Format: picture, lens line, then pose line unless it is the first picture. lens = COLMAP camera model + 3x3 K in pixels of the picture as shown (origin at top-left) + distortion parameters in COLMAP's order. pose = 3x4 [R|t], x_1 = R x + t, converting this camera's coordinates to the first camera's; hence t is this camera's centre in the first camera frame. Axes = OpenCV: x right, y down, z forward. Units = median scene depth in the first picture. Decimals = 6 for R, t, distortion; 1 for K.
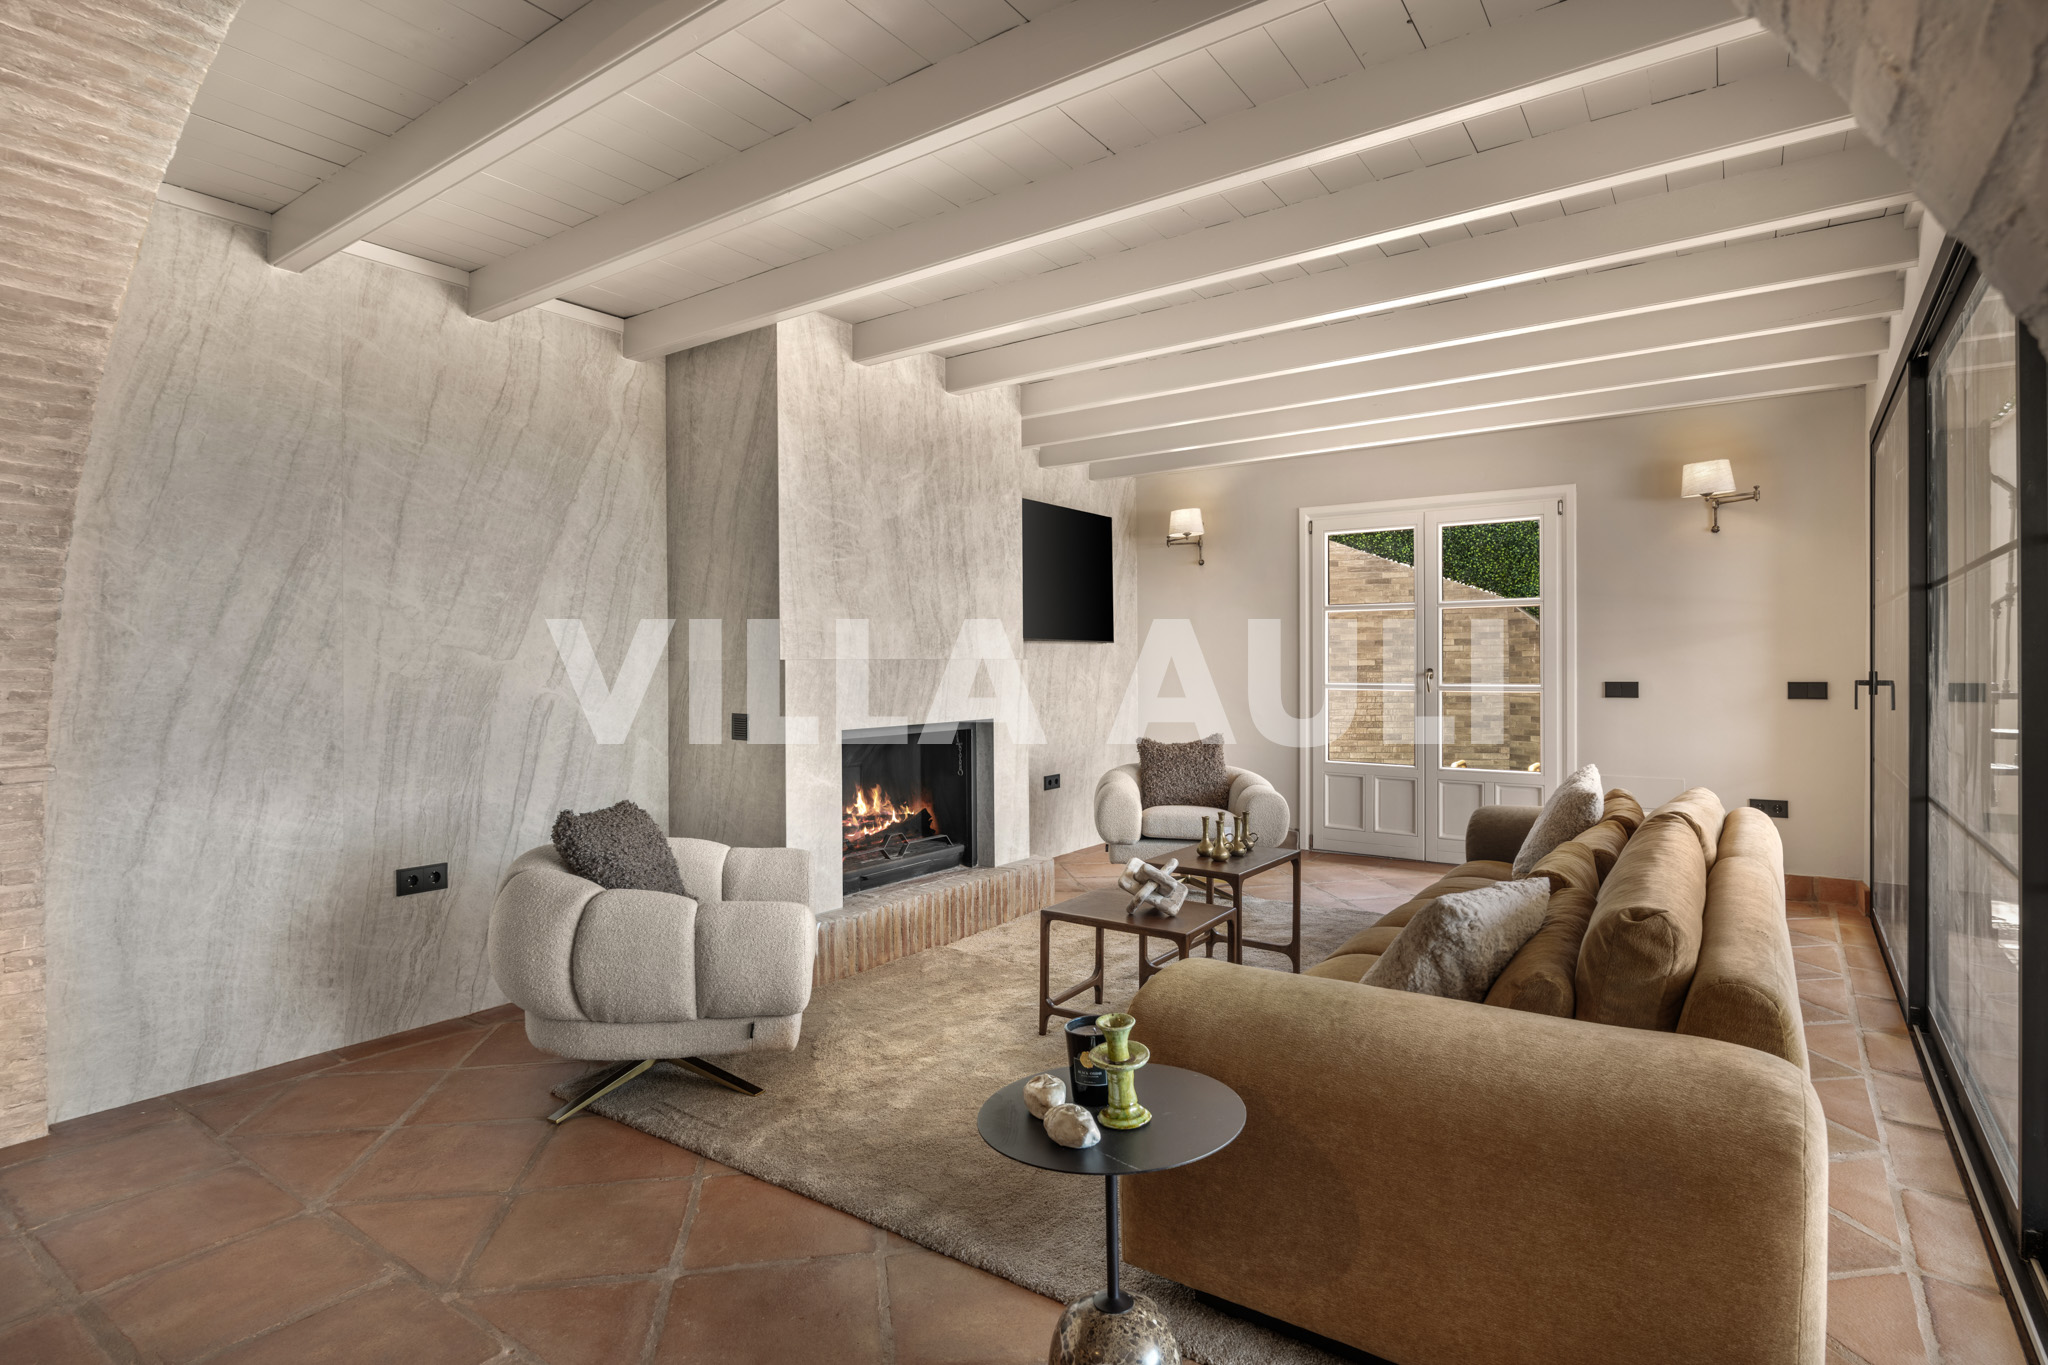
lens RADIAL K [[1055.9, 0, 1026.1], [0, 1055.9, 670.7], [0, 0, 1]] dist [0.000762, 0.002134]
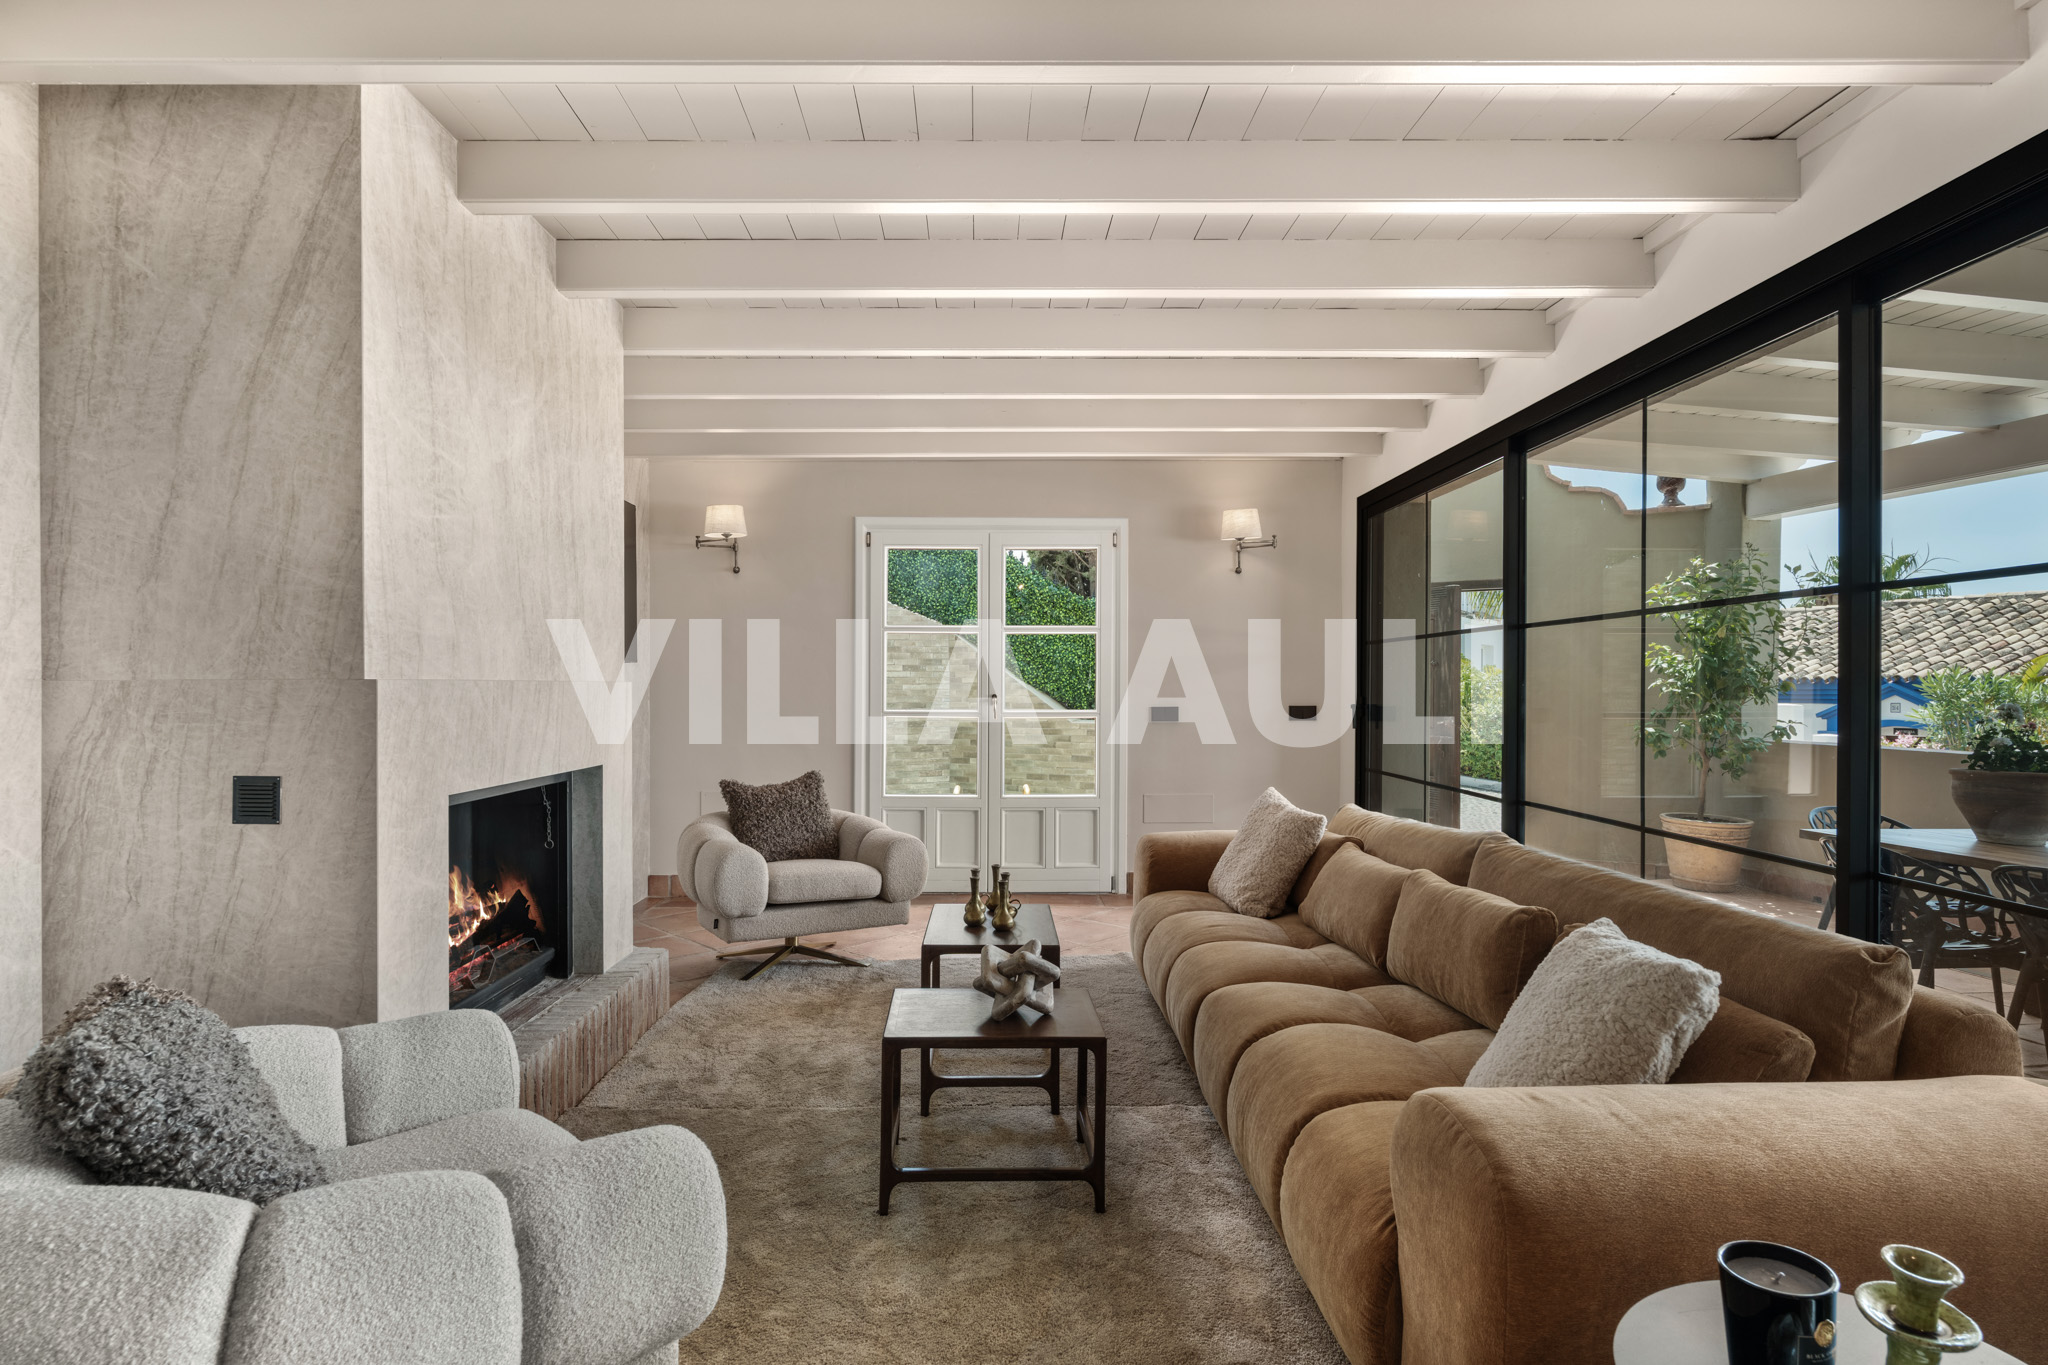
lens RADIAL K [[1055.9, 0, 1018.6], [0, 1055.9, 694.4], [0, 0, 1]] dist [0.000762, 0.002134]
pose [[0.806602, -0.001010, 0.591094, -0.255087], [0.002152, 0.999997, -0.001228, -0.000788], [-0.591091, 0.002262, 0.806602, 0.293629]]
